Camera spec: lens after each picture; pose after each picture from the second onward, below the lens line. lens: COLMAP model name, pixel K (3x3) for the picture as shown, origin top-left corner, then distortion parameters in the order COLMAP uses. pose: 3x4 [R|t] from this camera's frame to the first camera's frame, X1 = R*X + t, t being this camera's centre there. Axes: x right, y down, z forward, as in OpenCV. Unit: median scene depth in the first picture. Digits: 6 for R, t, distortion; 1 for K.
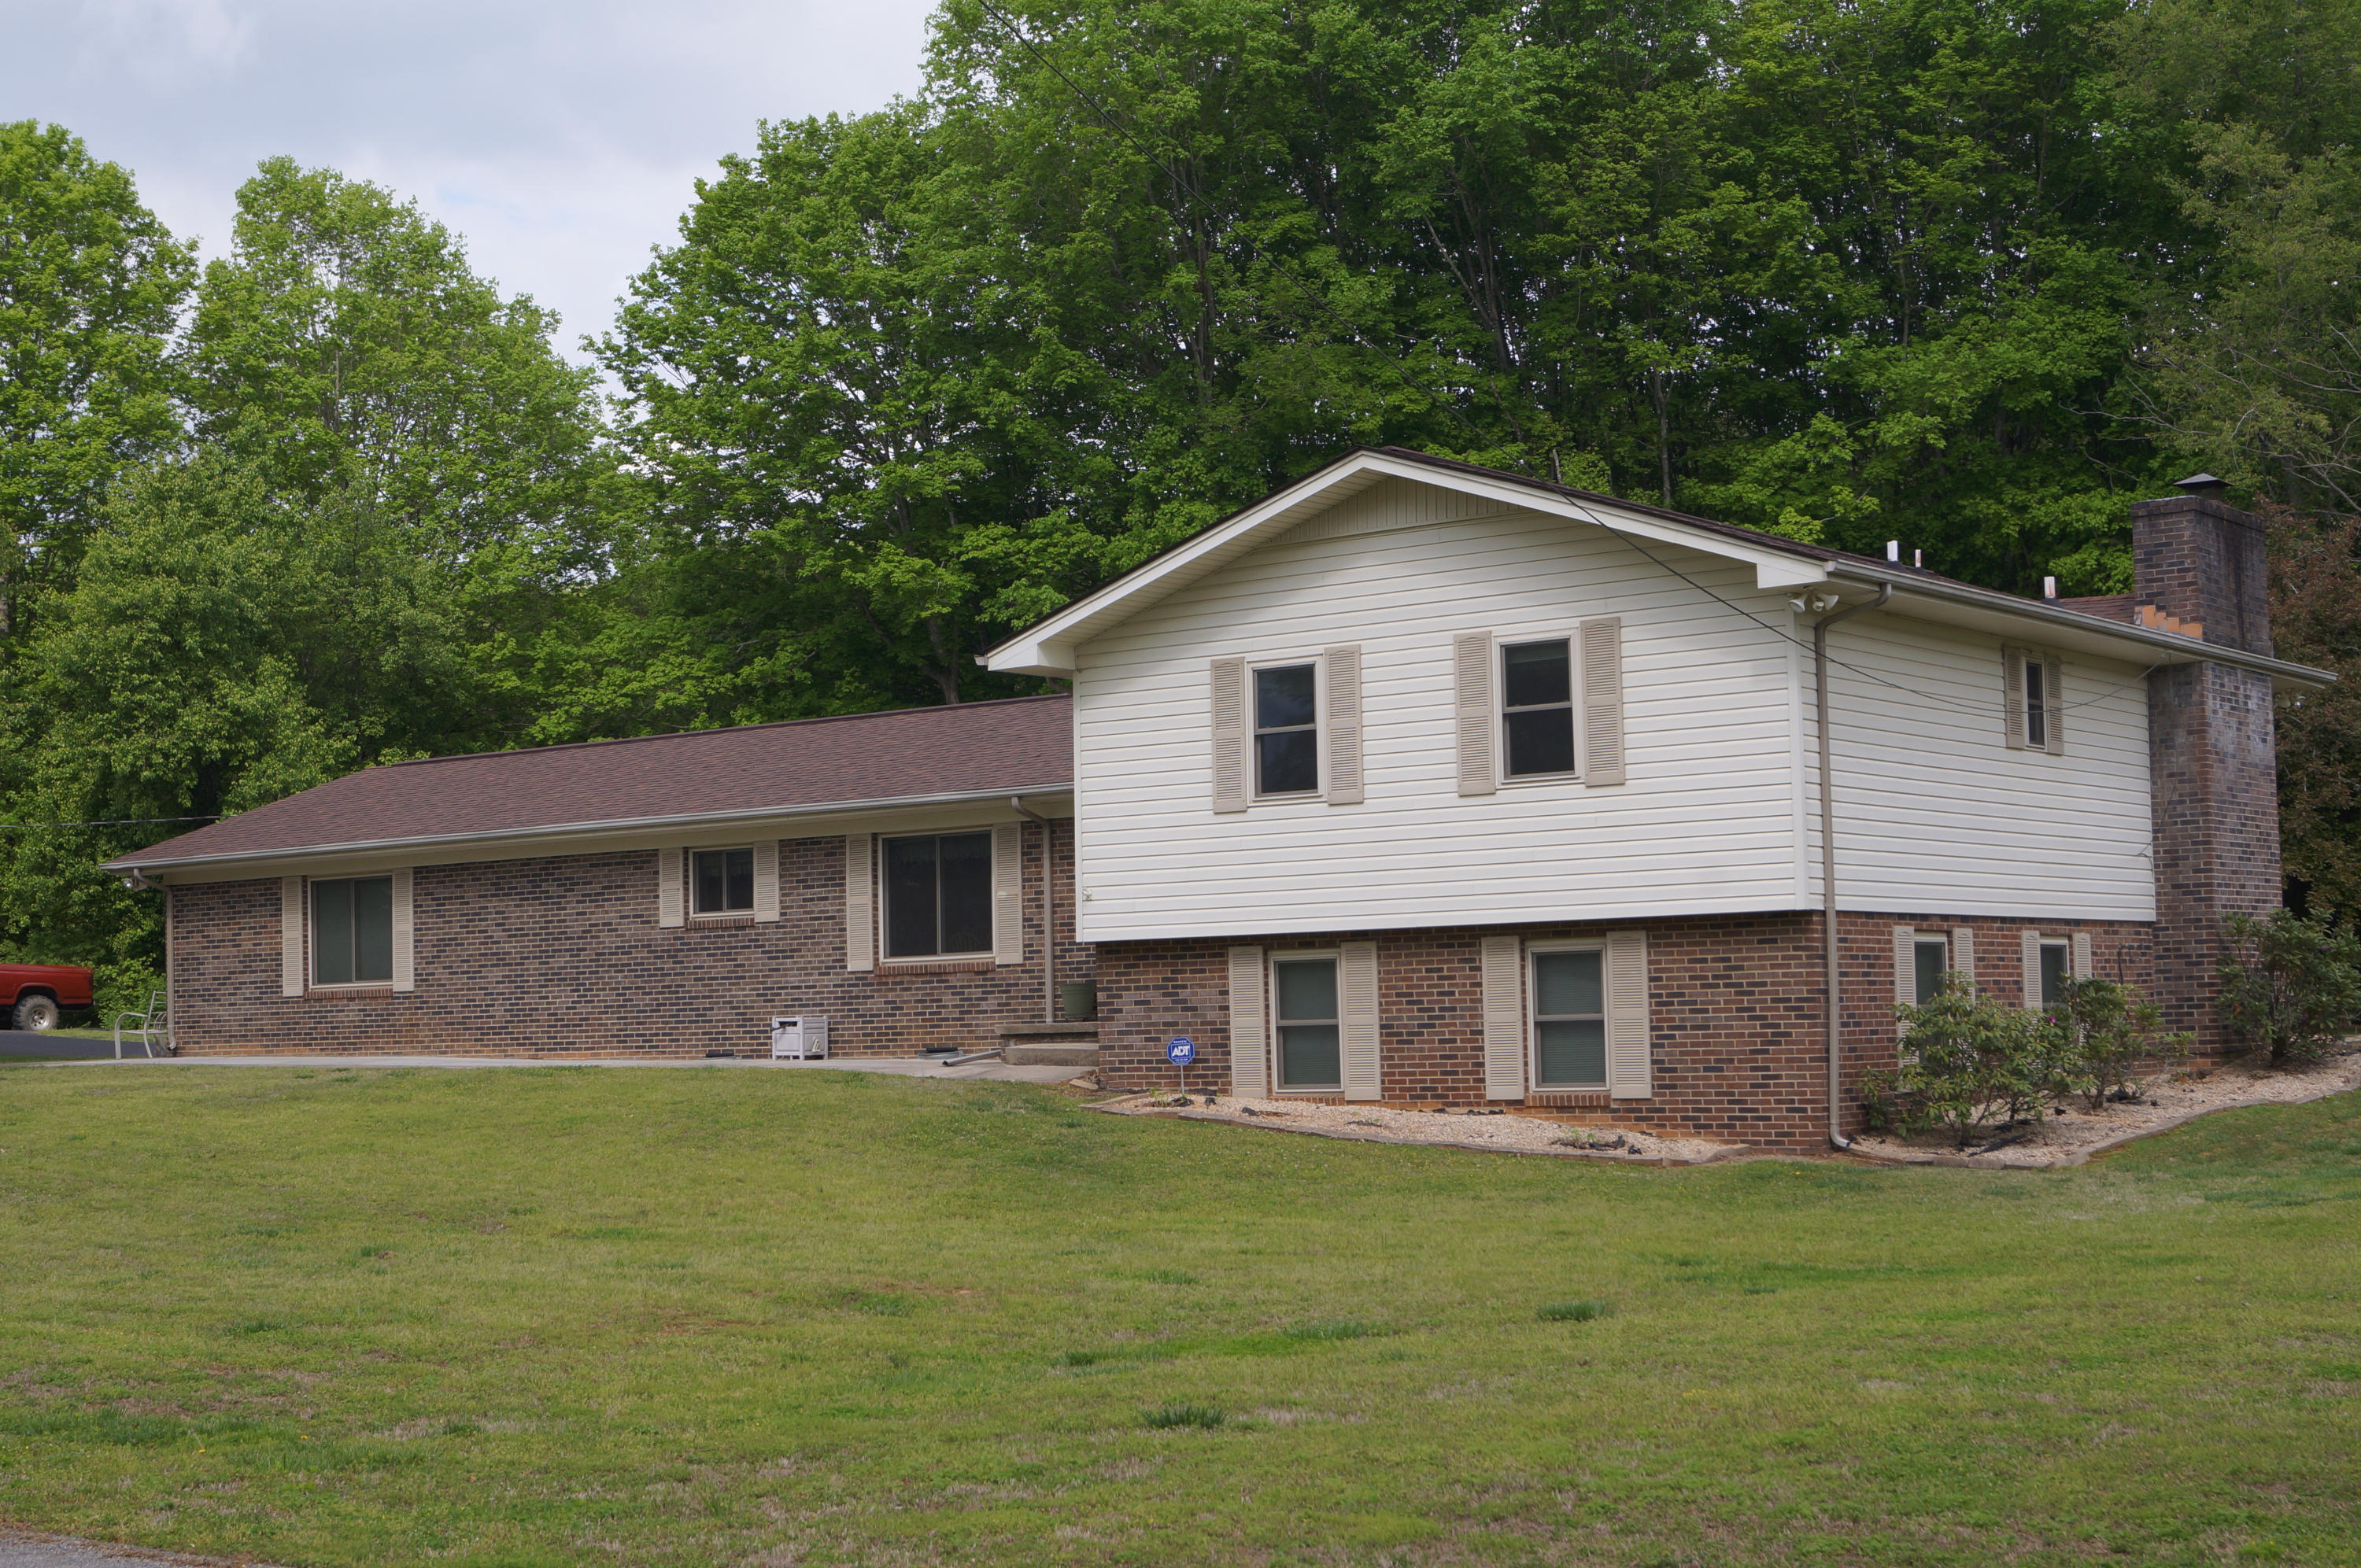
lens RADIAL K [[3340.8, 0, 1180.5], [0, 3340.8, 784.0], [0, 0, 1]] dist [-0.045320, -0.000932]
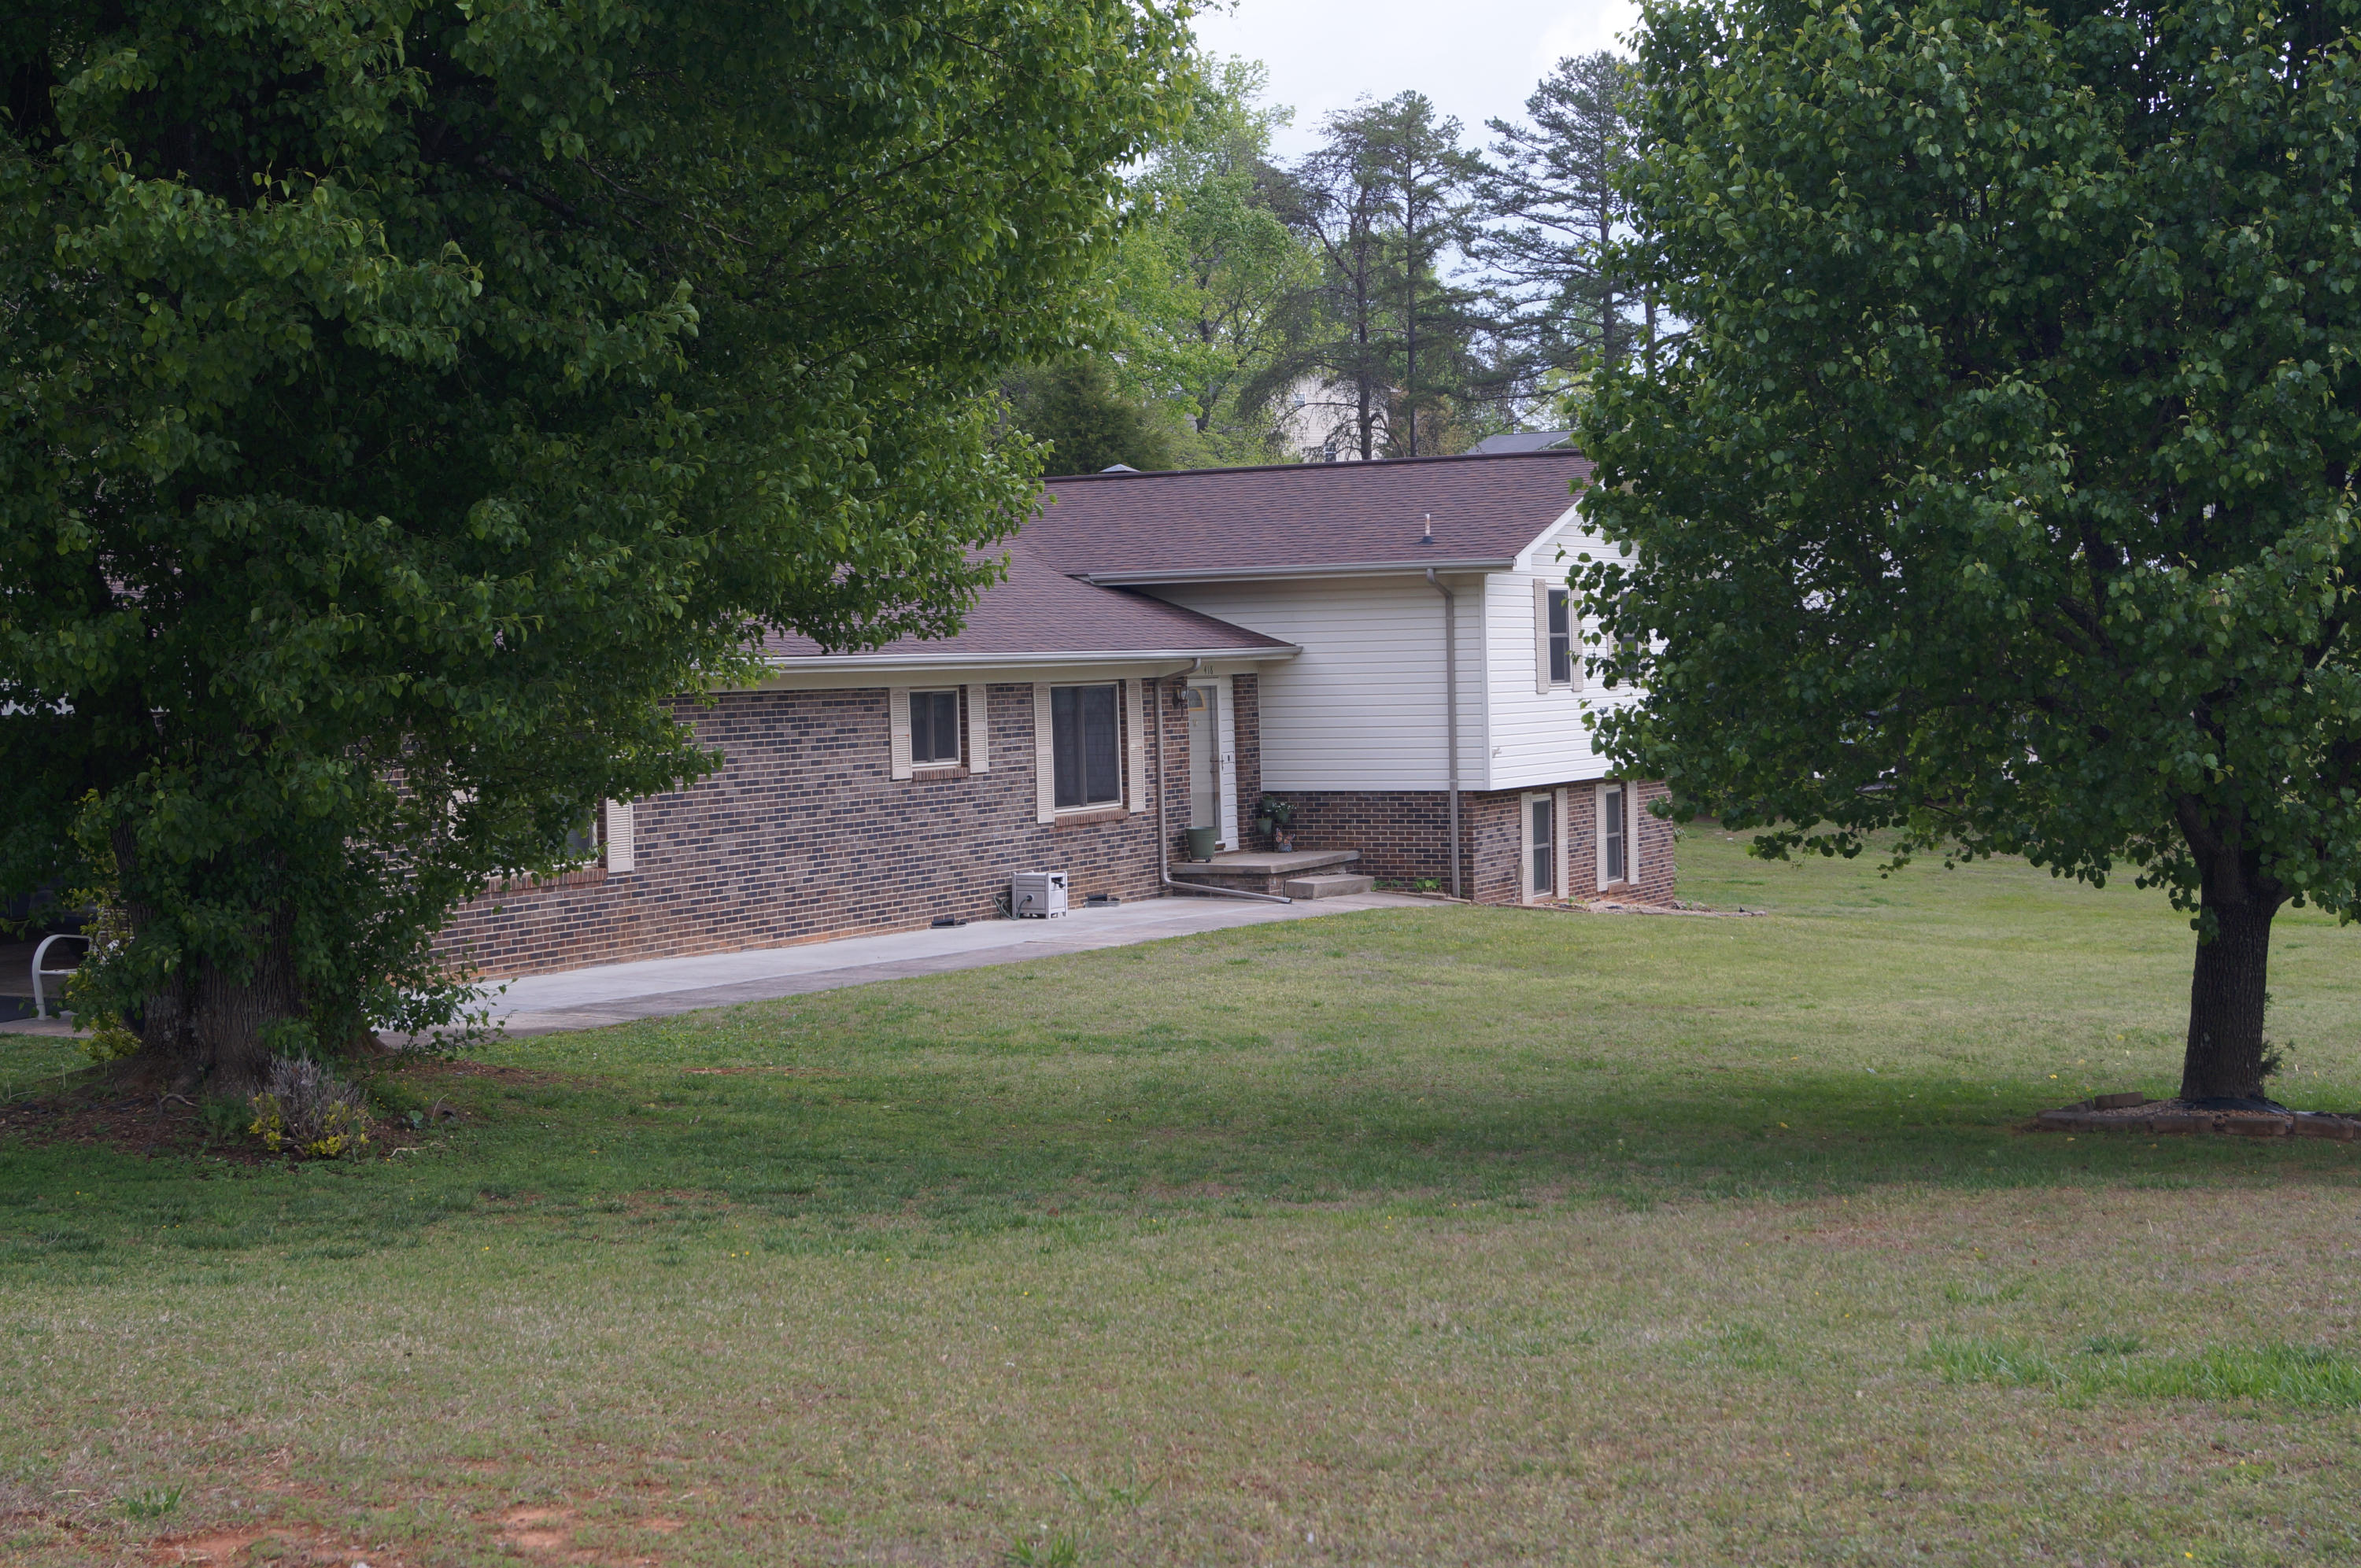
lens RADIAL K [[3340.8, 0, 1180.5], [0, 3340.8, 784.0], [0, 0, 1]] dist [-0.045320, -0.000932]
pose [[-0.166789, -0.007588, 0.985963, -1.094306], [-0.046153, 0.998934, -0.000120, 0.044150], [-0.984912, -0.045525, -0.166962, 1.156168]]
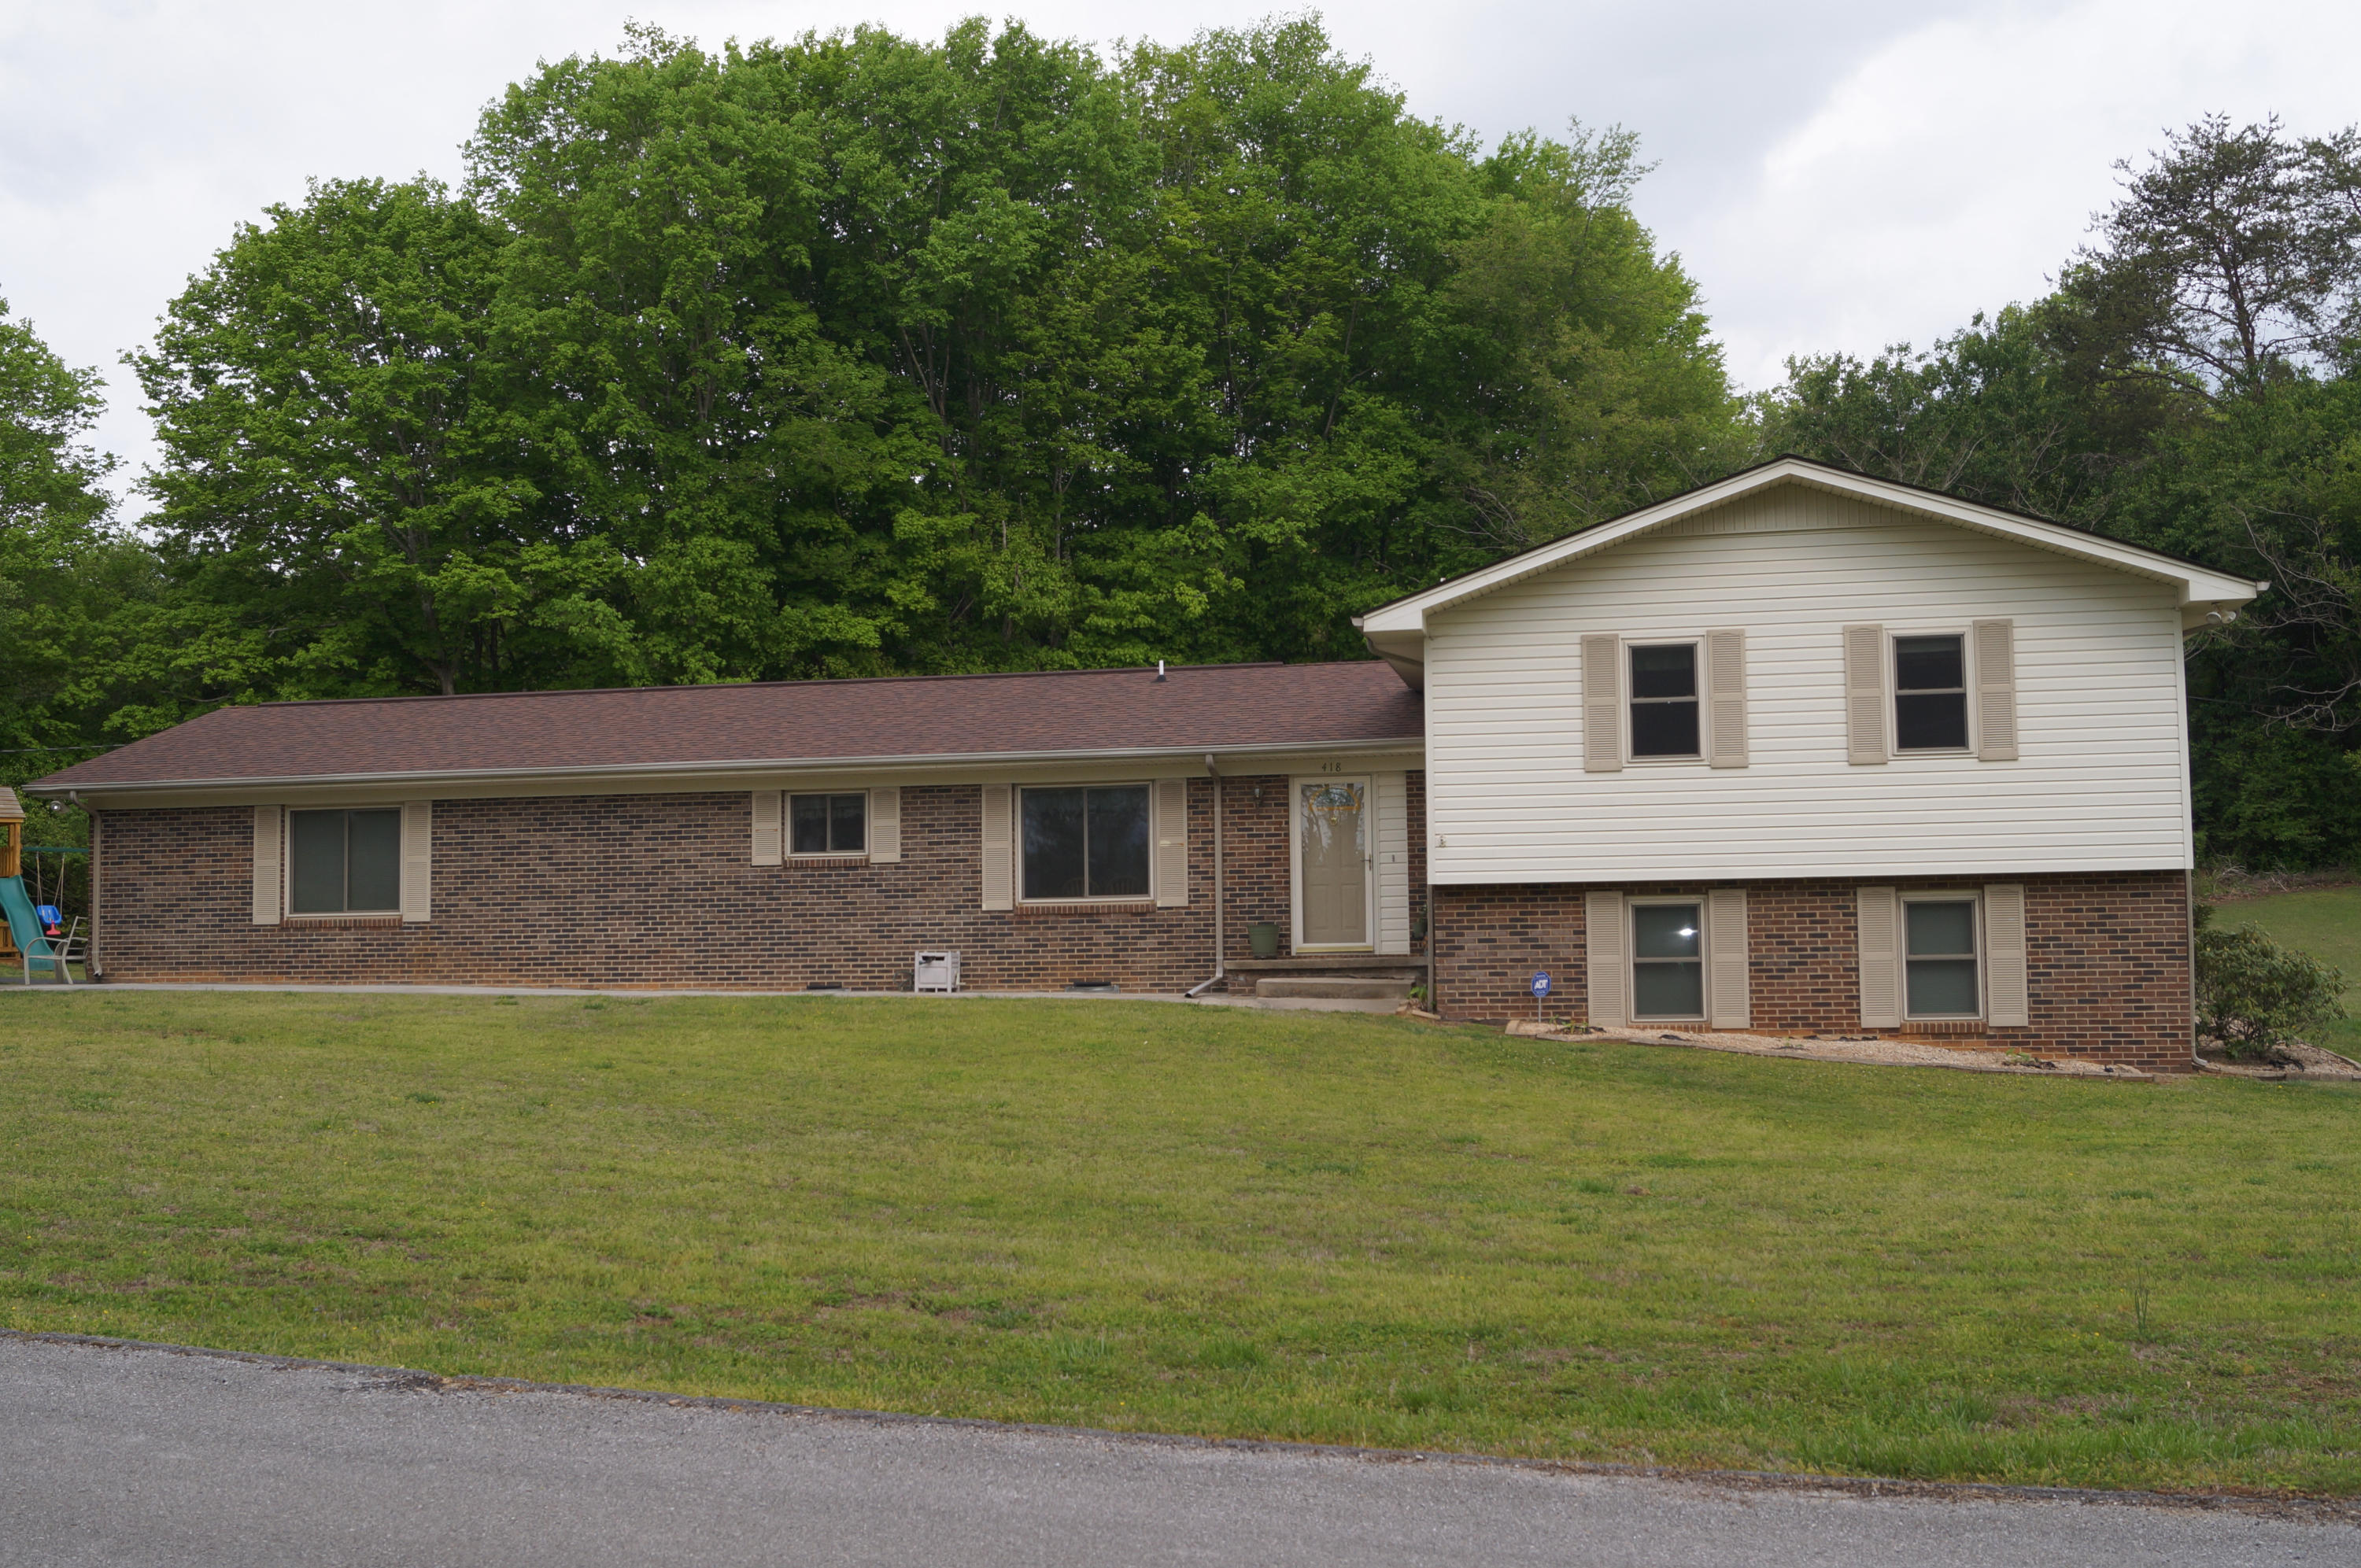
lens RADIAL K [[2391.2, 0, 1158.6], [0, 2391.2, 778.1], [0, 0, 1]] dist [-0.072109, 0.023755]
pose [[0.907260, 0.048275, 0.417791, -0.383909], [-0.041737, 0.998821, -0.024777, 0.031094], [-0.418495, 0.005042, 0.908205, 0.283884]]
